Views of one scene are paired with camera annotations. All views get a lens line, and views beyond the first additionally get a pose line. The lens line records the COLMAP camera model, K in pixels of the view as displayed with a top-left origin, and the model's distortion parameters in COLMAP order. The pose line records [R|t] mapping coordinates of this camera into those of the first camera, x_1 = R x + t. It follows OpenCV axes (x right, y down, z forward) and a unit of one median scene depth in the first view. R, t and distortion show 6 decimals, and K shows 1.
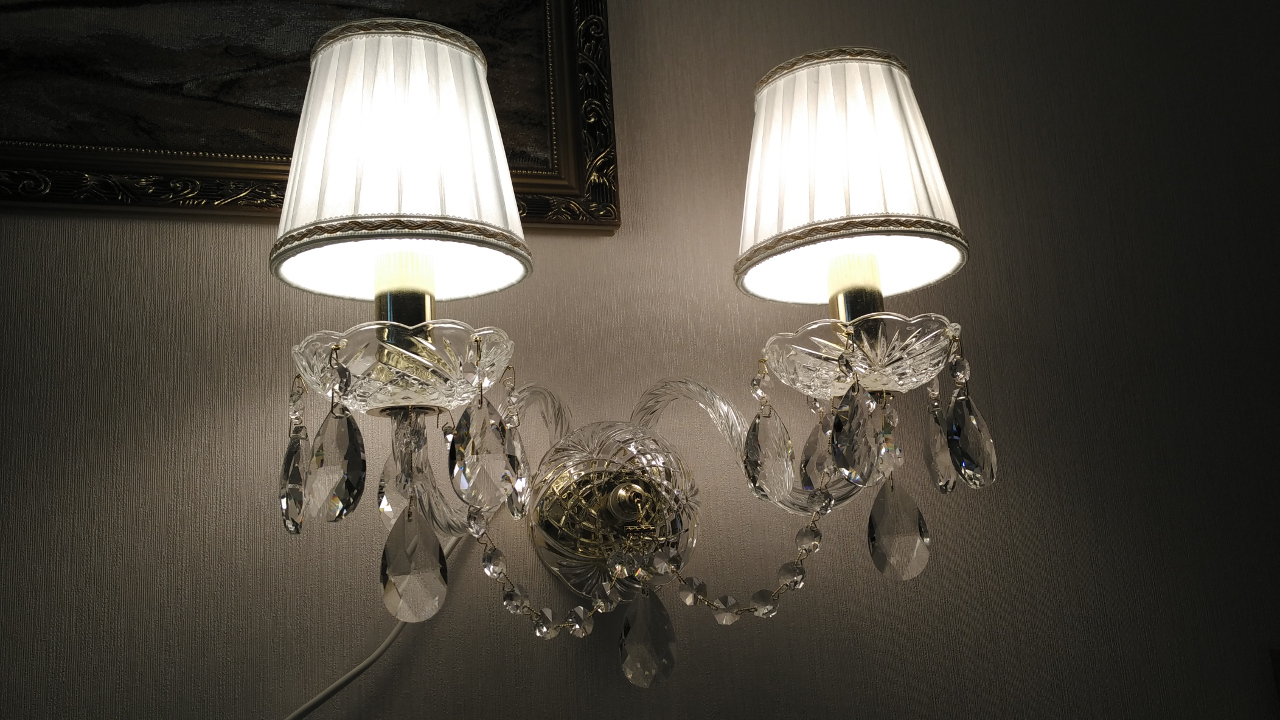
lens RADIAL K [[1278.7, 0, 640.0], [0, 1278.7, 360.0], [0, 0, 1]] dist [0.001274, 0.000268]
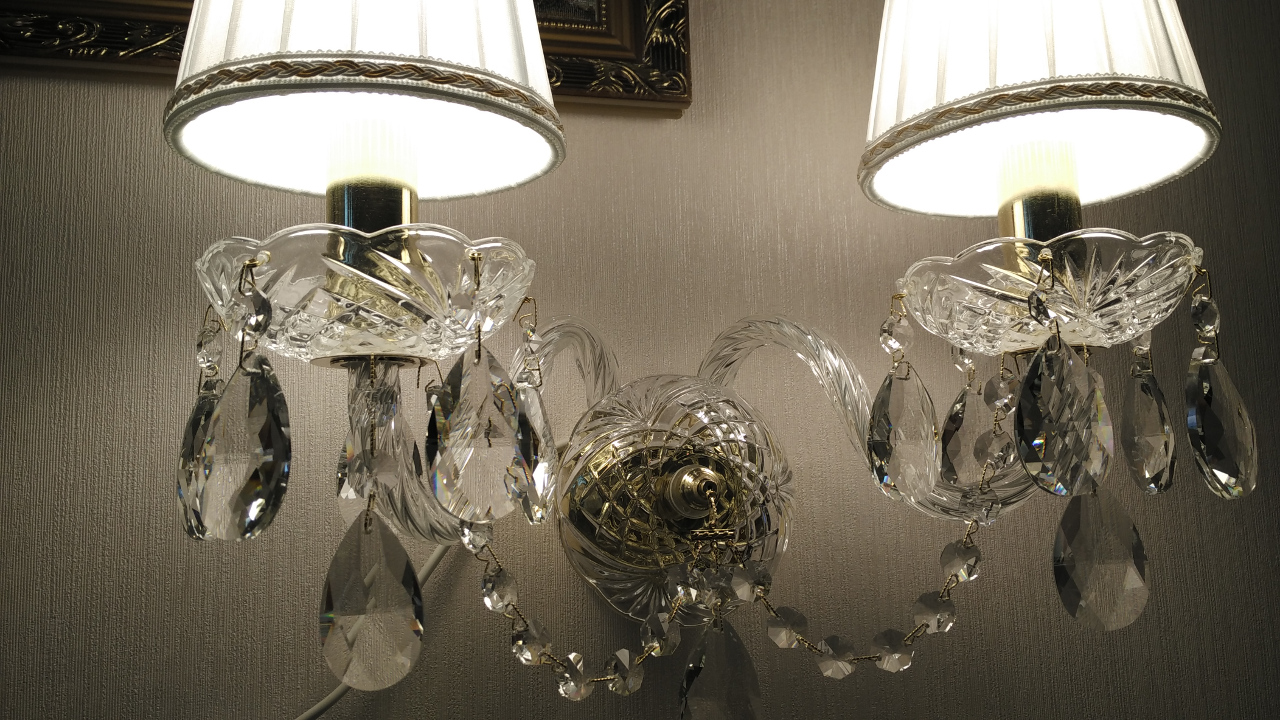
lens RADIAL K [[1672.0, 0, 640.0], [0, 1672.0, 360.0], [0, 0, 1]] dist [0.080274, -0.014384]
pose [[0.998898, 0.025047, -0.039685, -0.007345], [-0.023305, 0.998770, 0.043766, -0.002034], [0.040732, -0.042792, 0.998253, 0.117477]]
